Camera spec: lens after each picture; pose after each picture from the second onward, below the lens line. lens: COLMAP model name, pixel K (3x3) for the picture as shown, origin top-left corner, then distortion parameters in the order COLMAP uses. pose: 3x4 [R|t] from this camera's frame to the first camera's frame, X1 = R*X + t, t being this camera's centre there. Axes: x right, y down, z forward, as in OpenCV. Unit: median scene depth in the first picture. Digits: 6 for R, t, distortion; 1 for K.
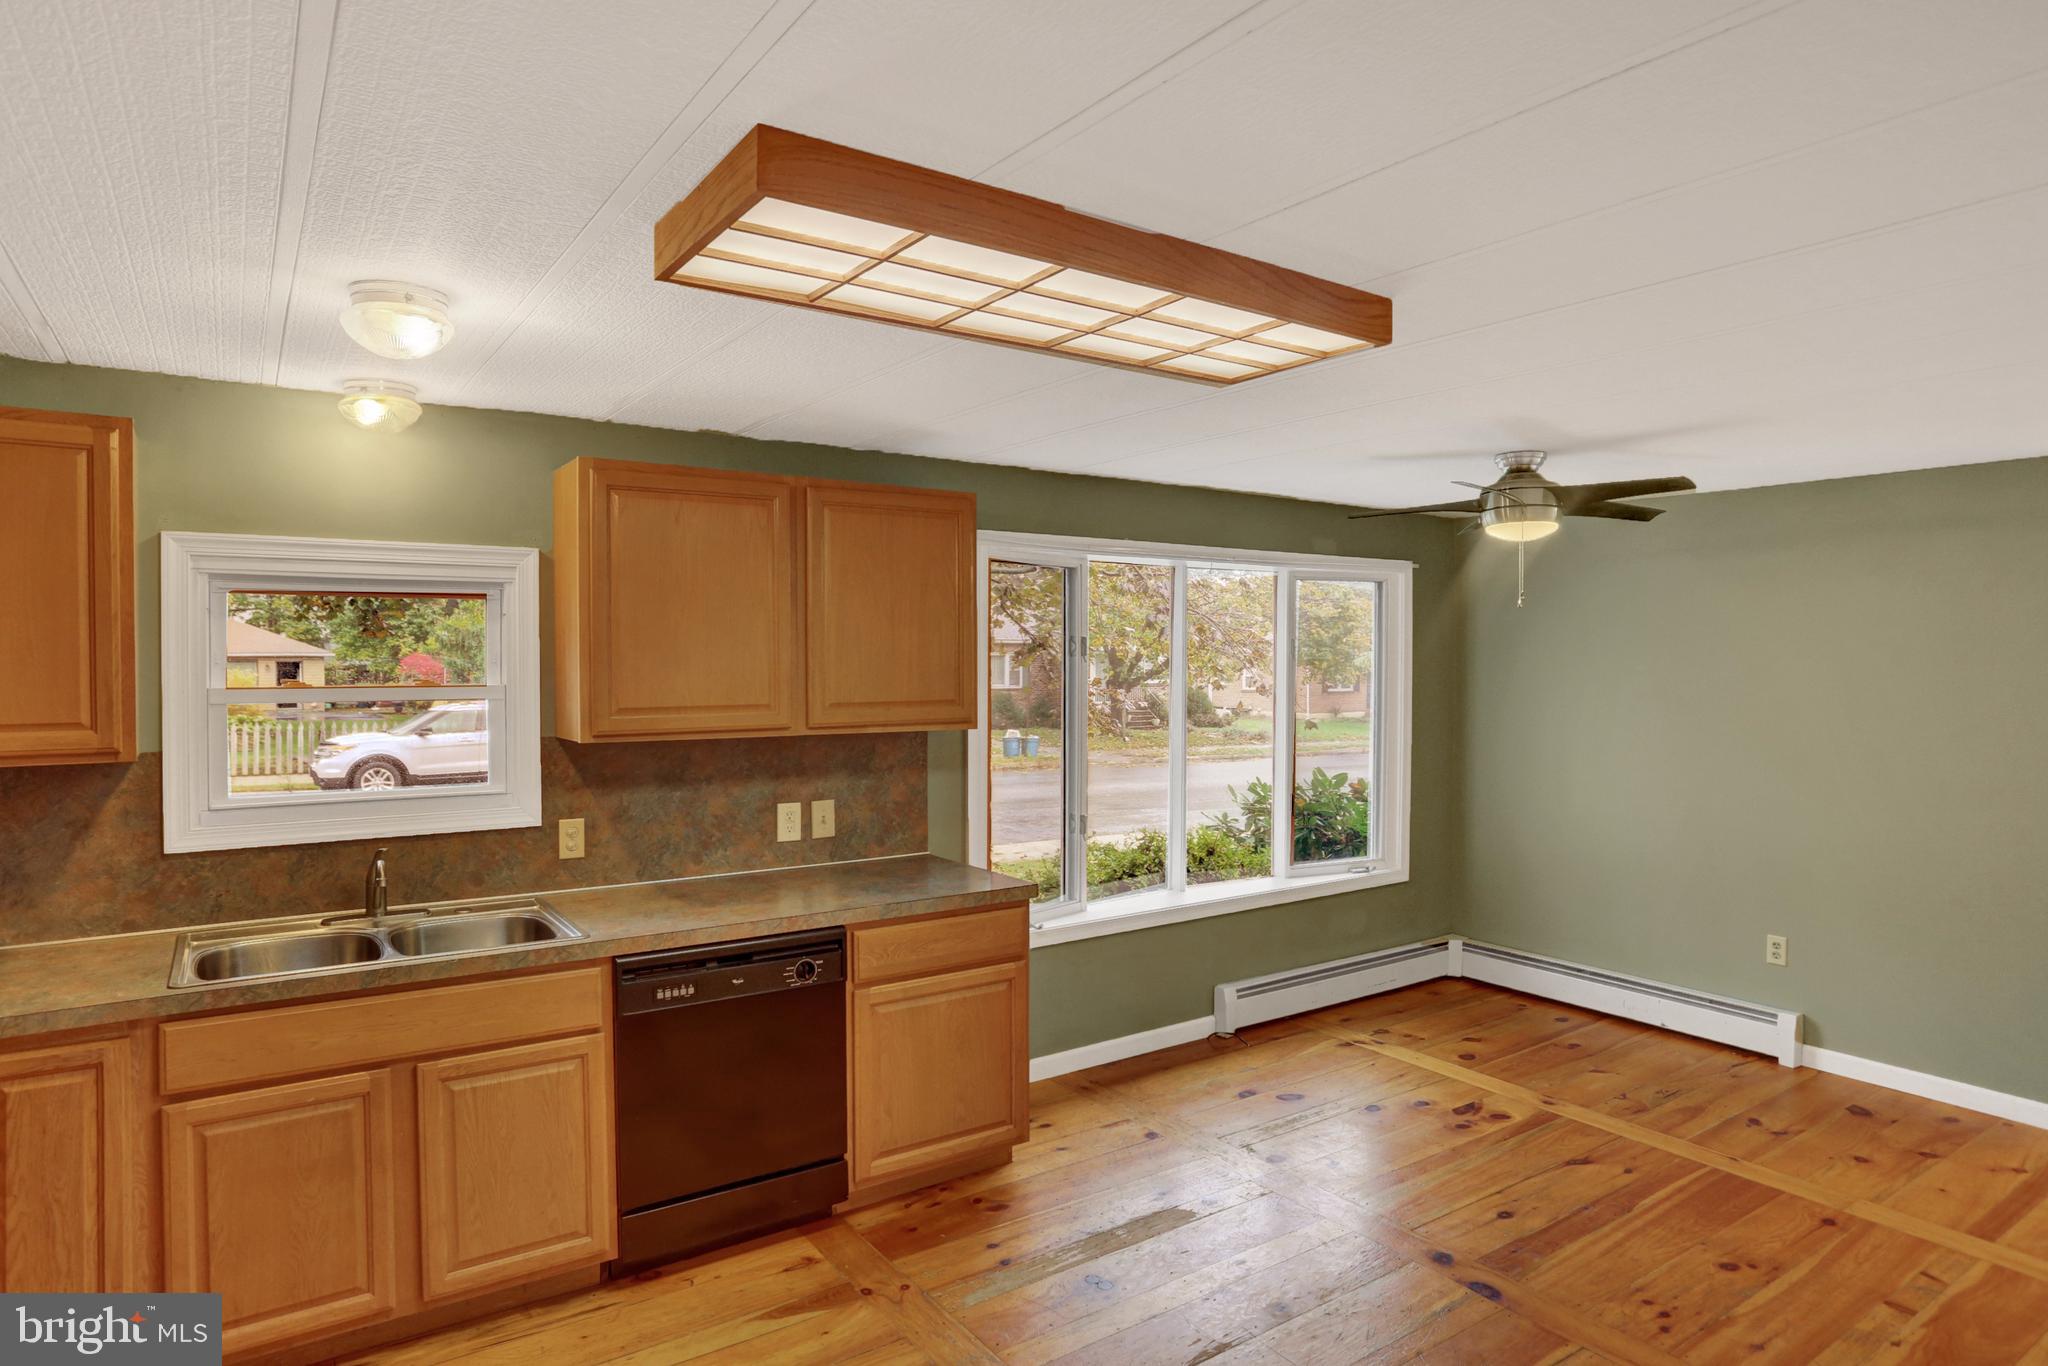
lens RADIAL K [[1147.8, 0, 997.5], [0, 1147.8, 691.3], [0, 0, 1]] dist [-0.057237, 0.033259]
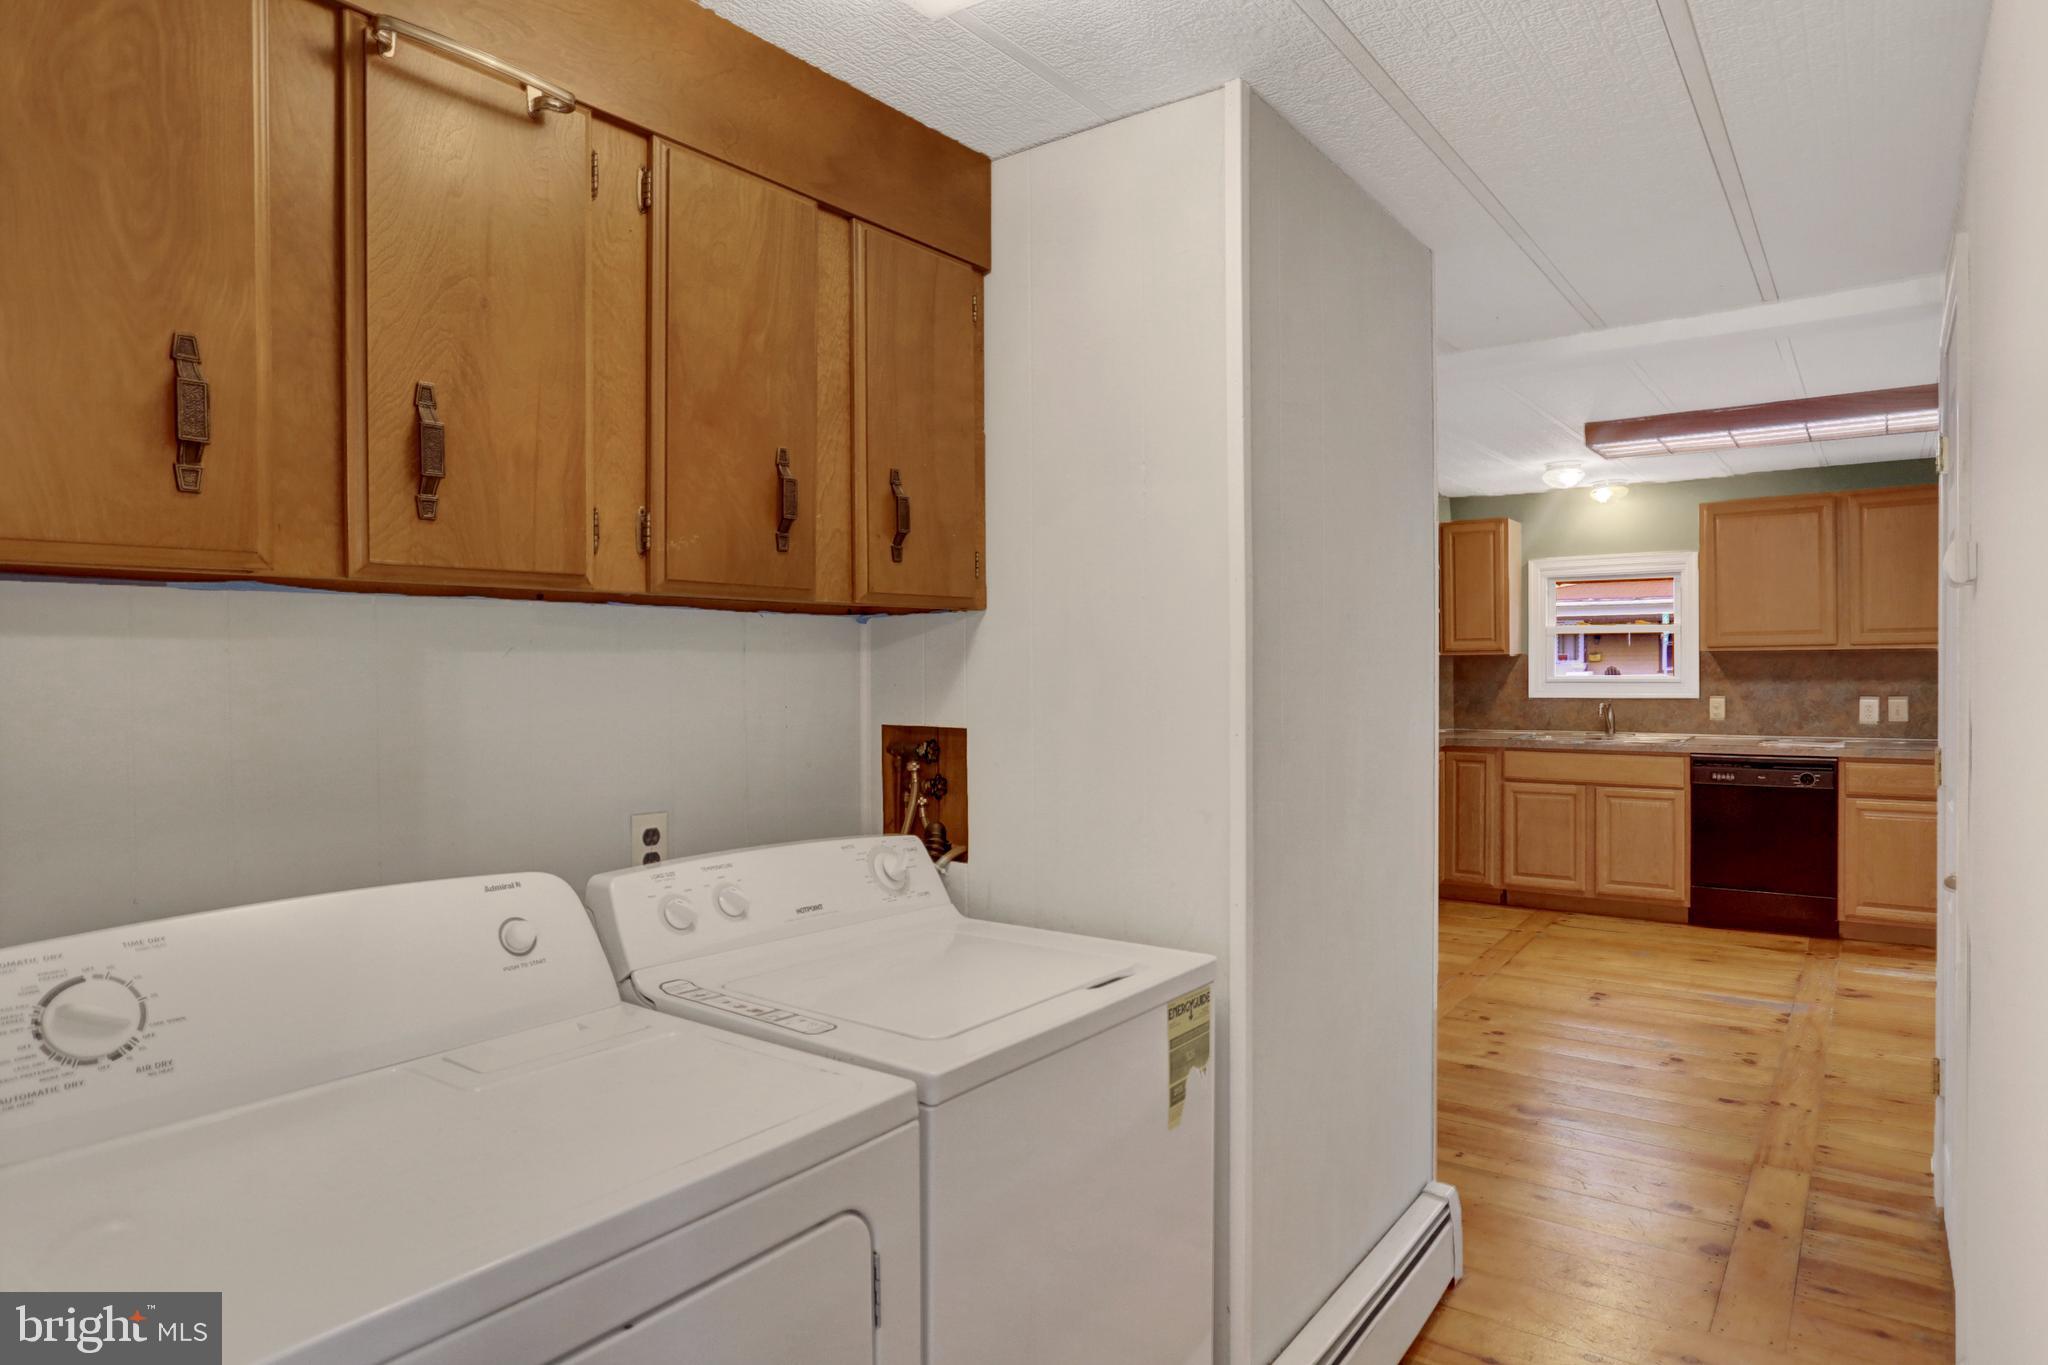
lens RADIAL K [[1179.2, 0, 1163.0], [0, 1179.2, 677.2], [0, 0, 1]] dist [-0.001883, 0.057456]
pose [[0.423532, 0.010106, -0.905825, 0.991450], [-0.010259, 0.999927, 0.006359, 0.081071], [0.905823, 0.006600, 0.423605, -0.624405]]
